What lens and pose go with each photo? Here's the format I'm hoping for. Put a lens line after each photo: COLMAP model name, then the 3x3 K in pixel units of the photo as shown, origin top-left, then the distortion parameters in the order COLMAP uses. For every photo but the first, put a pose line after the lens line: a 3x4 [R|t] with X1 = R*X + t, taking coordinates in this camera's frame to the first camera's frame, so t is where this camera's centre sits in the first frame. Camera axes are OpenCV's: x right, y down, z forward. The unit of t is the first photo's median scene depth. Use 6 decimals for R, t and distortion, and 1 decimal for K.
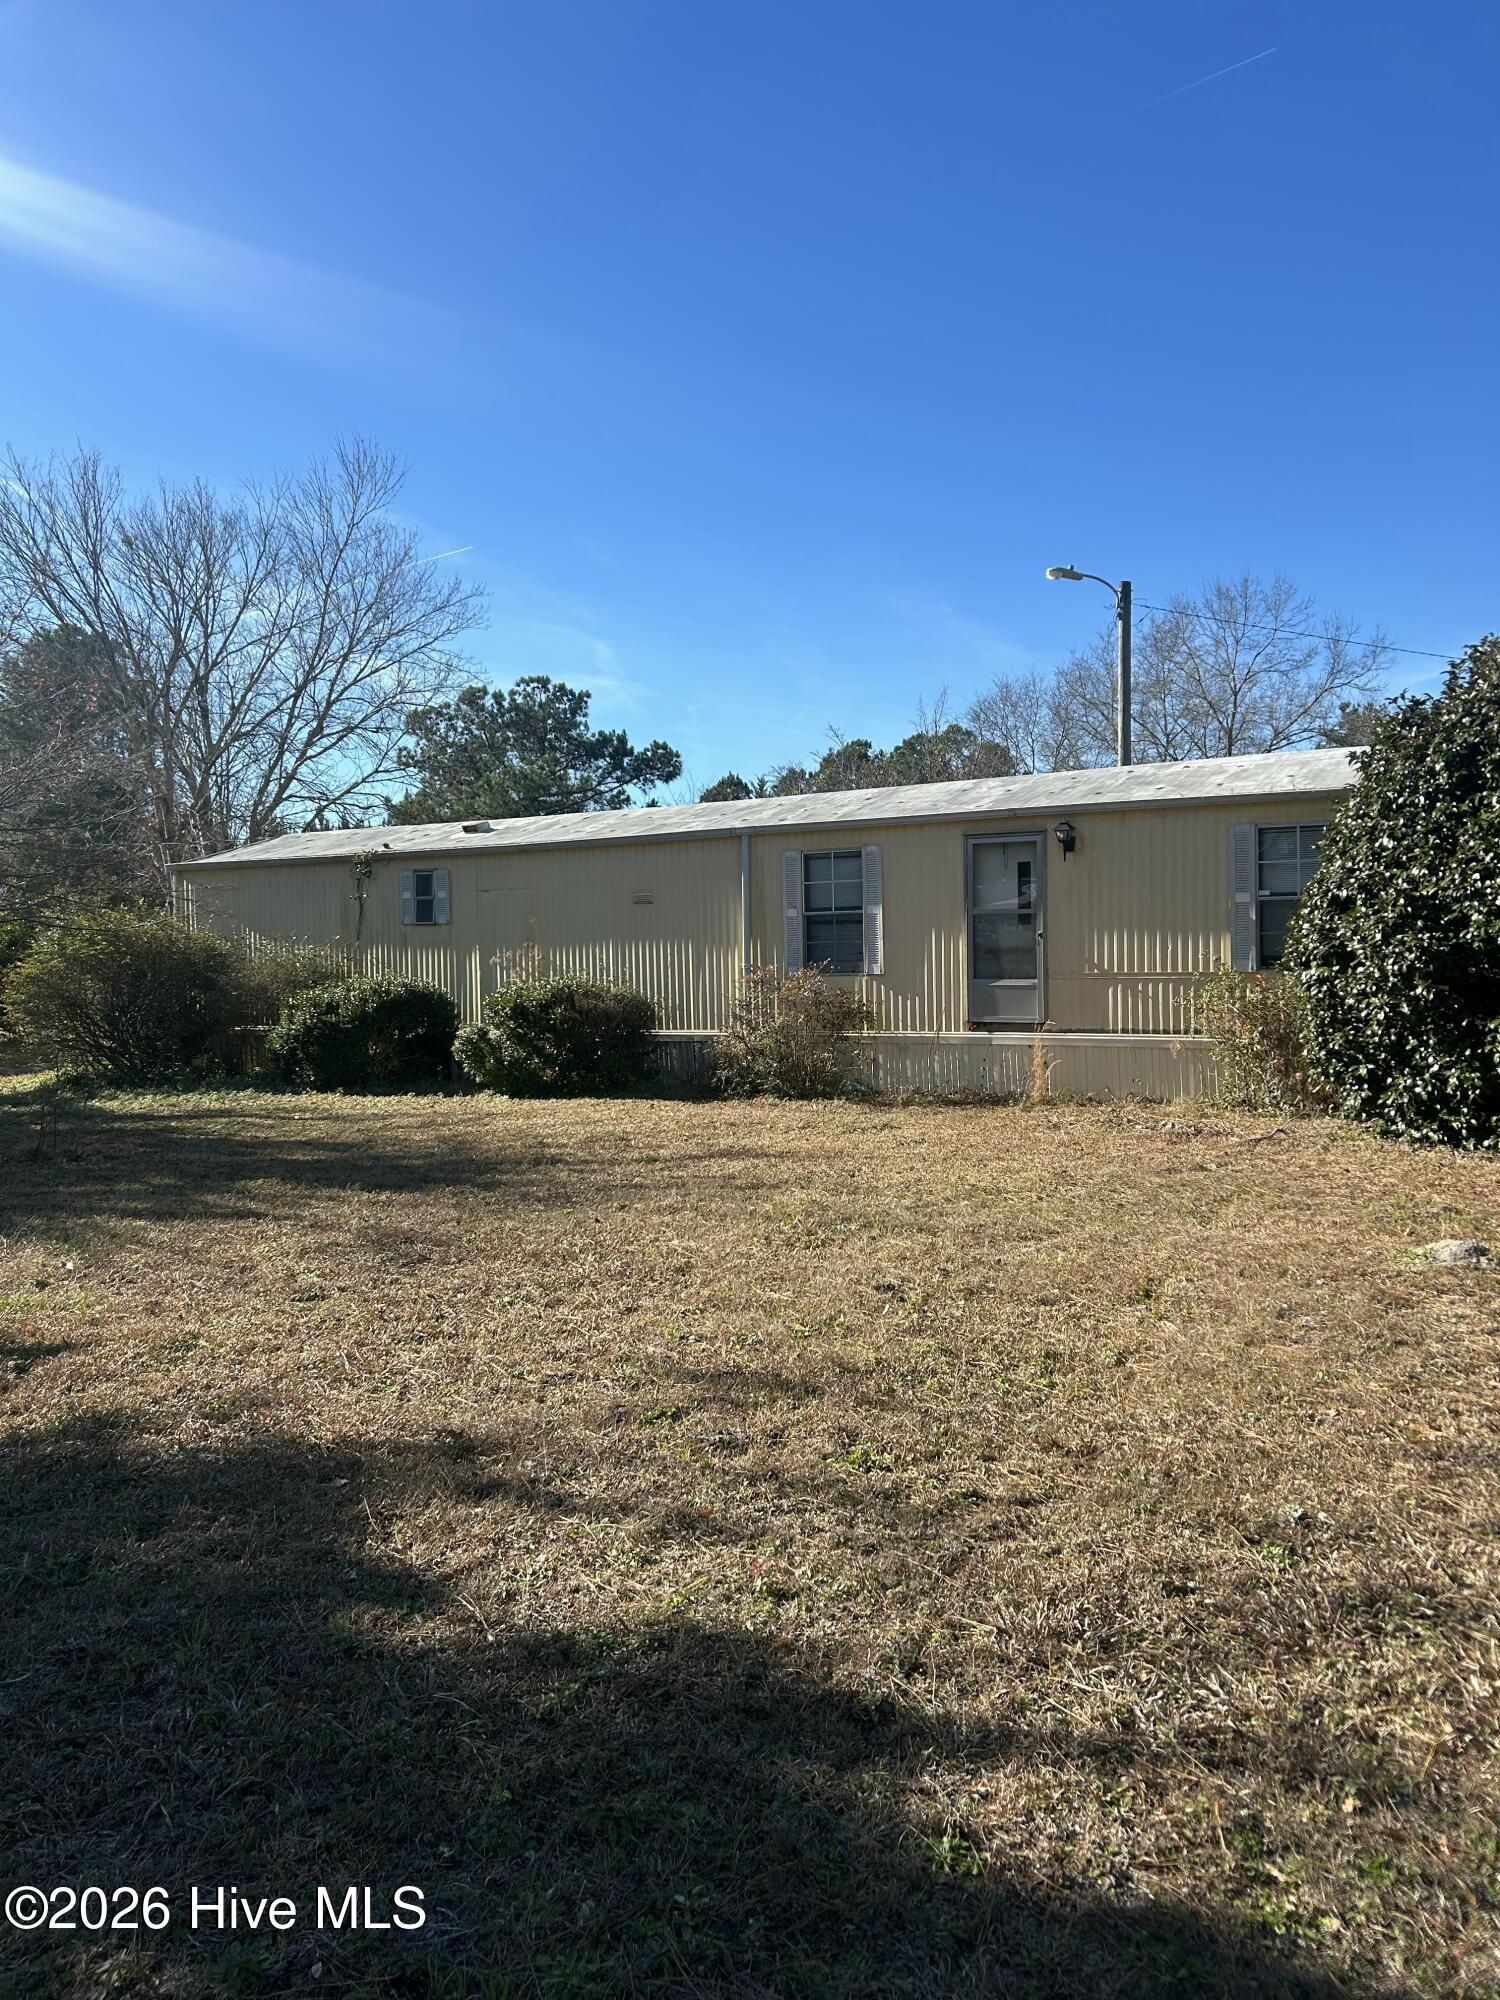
lens RADIAL K [[1490.3, 0, 760.1], [0, 1490.3, 994.6], [0, 0, 1]] dist [0.034194, -0.024166]
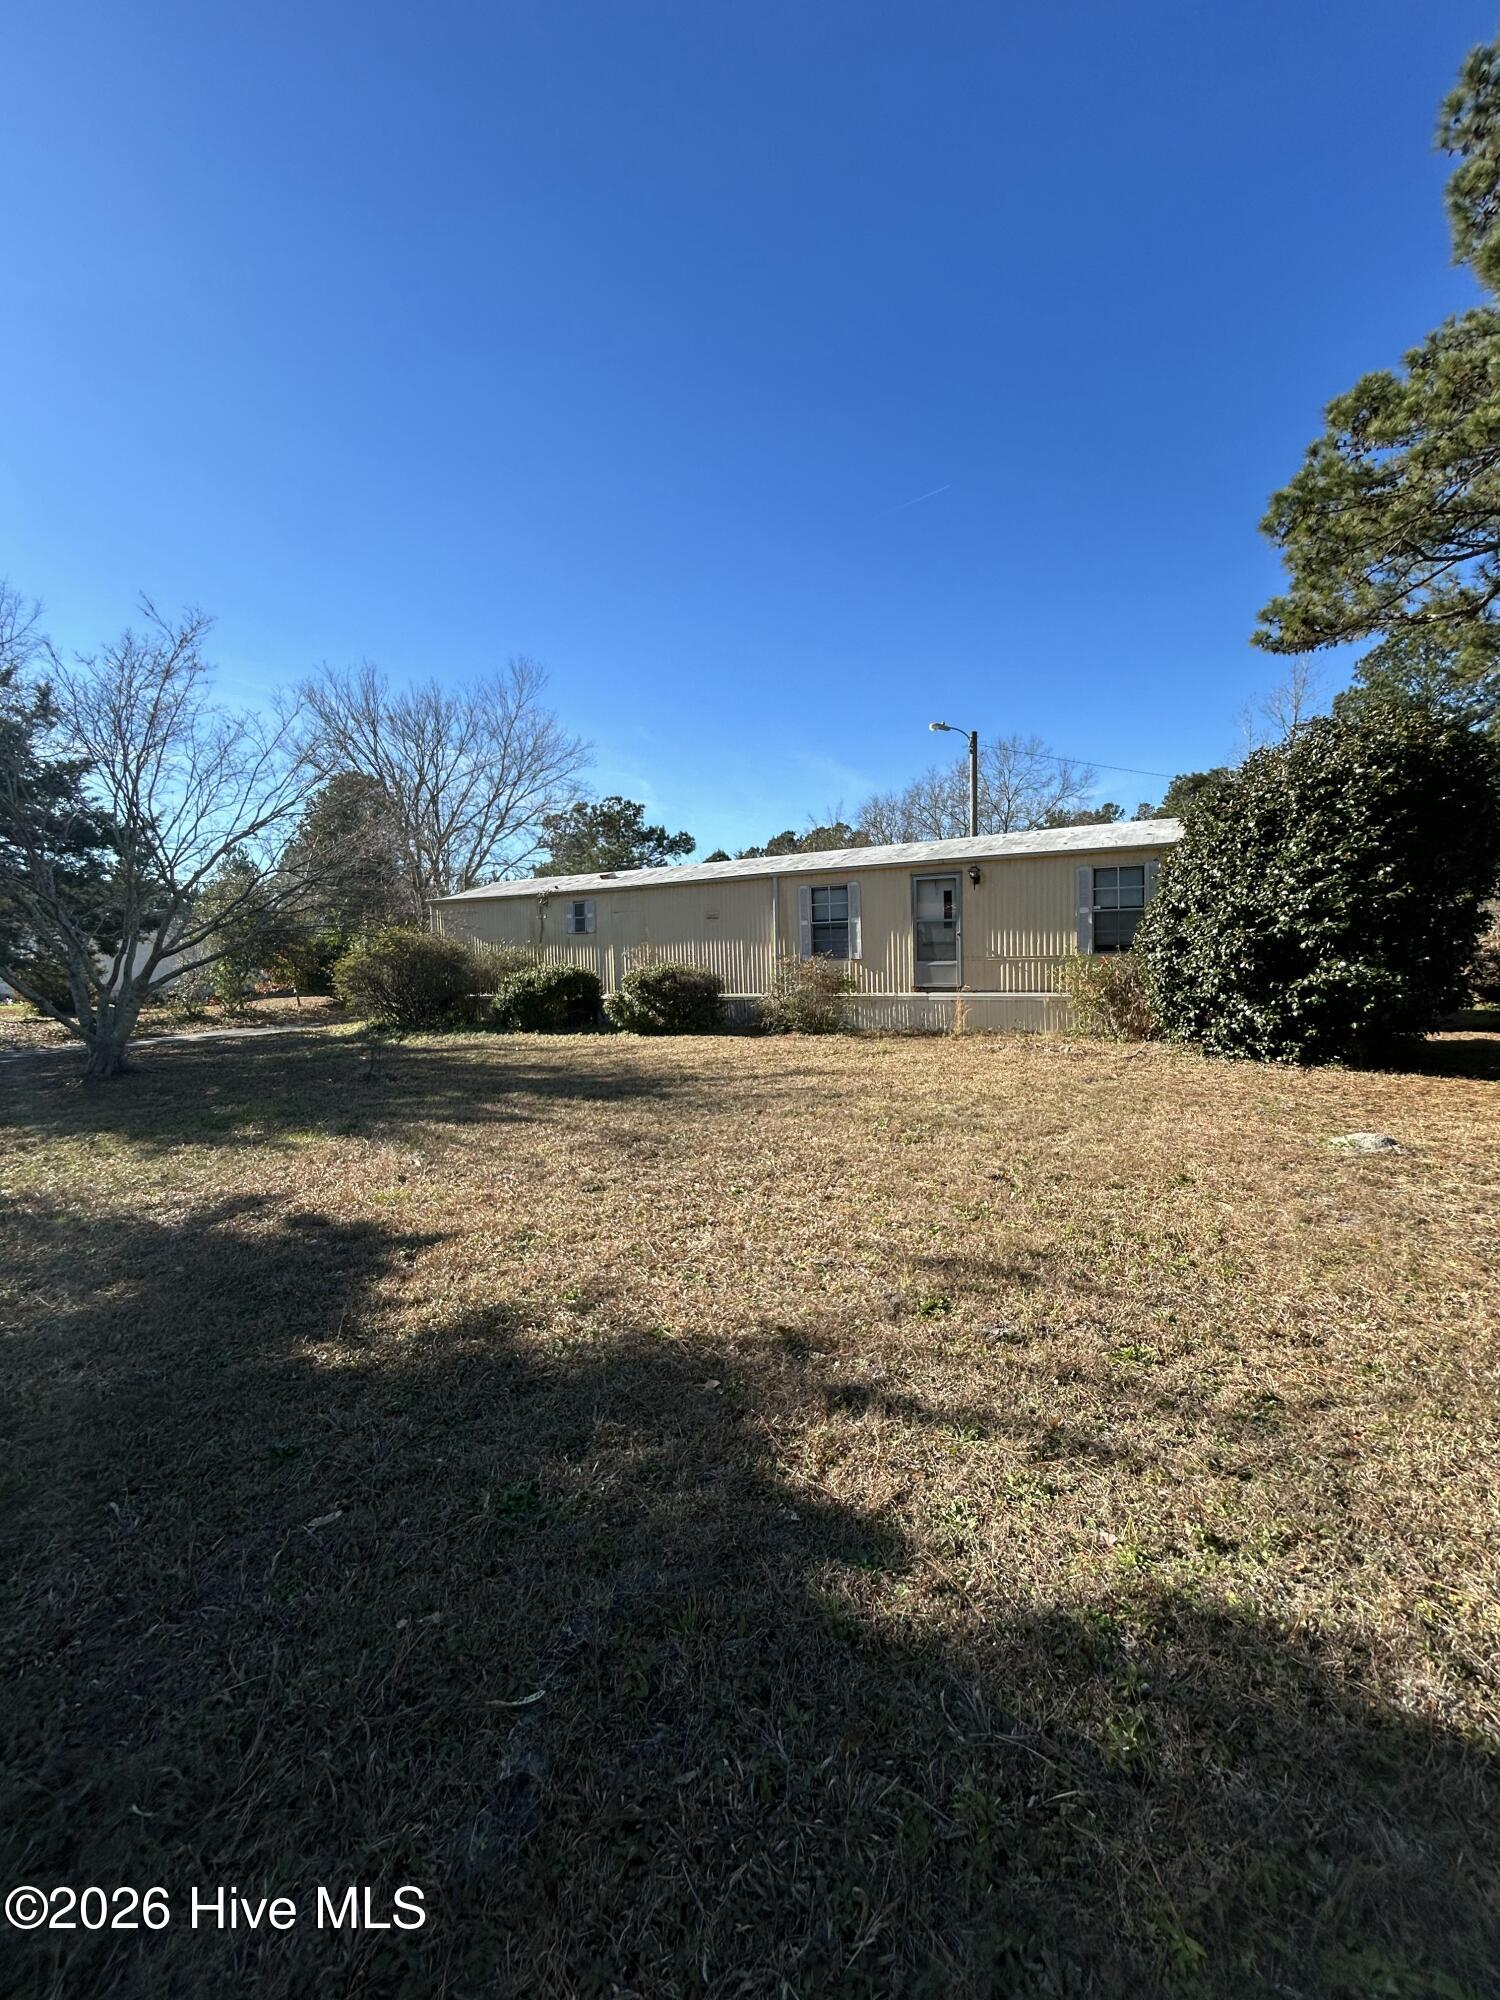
lens RADIAL K [[807.6, 0, 742.9], [0, 807.6, 994.9], [0, 0, 1]] dist [-0.001364, 0.000666]
pose [[0.999792, -0.012981, 0.015711, -0.068517], [0.012519, 0.999496, 0.029184, -0.001472], [-0.016082, -0.028982, 0.999451, 0.094100]]
